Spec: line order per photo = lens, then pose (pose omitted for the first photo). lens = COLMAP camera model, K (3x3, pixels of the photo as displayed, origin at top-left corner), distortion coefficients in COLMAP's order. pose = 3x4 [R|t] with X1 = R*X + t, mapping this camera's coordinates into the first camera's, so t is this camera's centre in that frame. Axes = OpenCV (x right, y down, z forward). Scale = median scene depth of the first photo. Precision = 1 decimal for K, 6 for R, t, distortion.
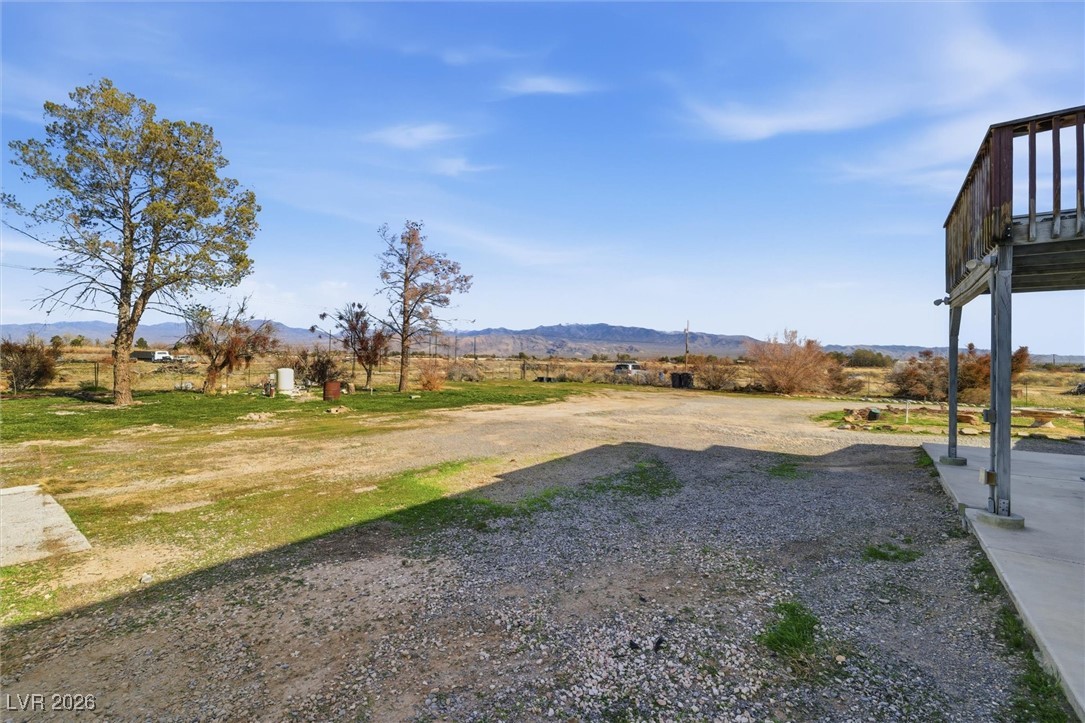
lens RADIAL K [[460.7, 0, 535.2], [0, 460.7, 352.5], [0, 0, 1]] dist [0.008568, -0.001547]
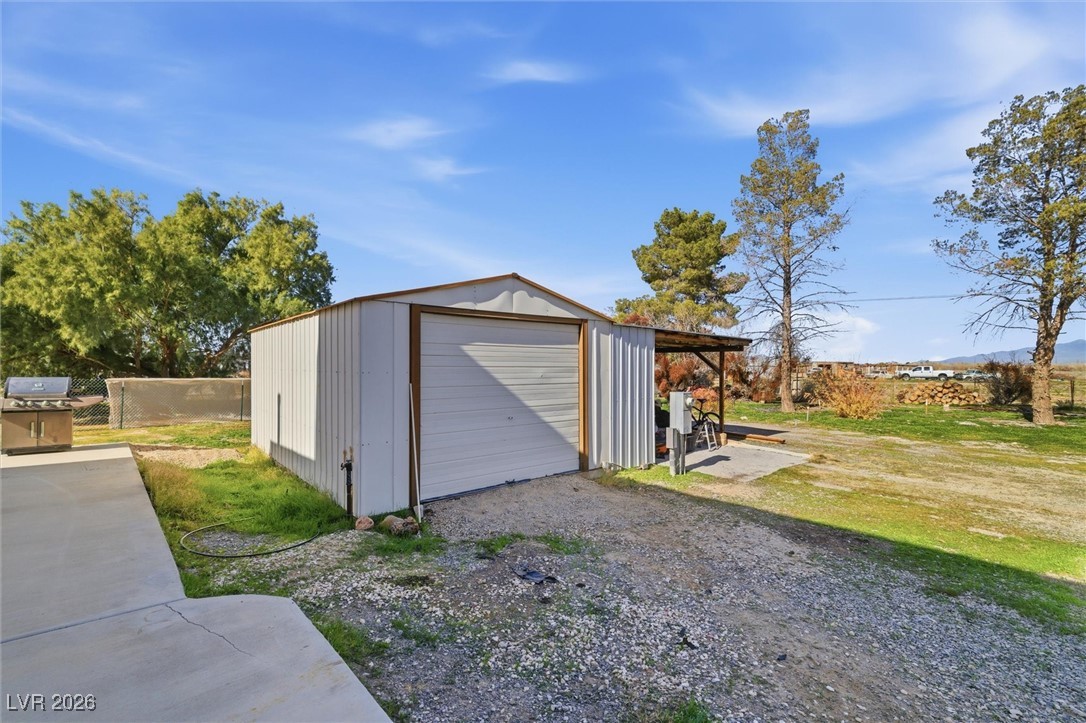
lens RADIAL K [[461.1, 0, 543.3], [0, 461.1, 371.0], [0, 0, 1]] dist [0.008568, -0.001547]
pose [[-0.163568, -0.007320, -0.986505, 0.778935], [0.007098, 0.999938, -0.008596, 0.019889], [0.986506, -0.008409, -0.163506, 0.504815]]
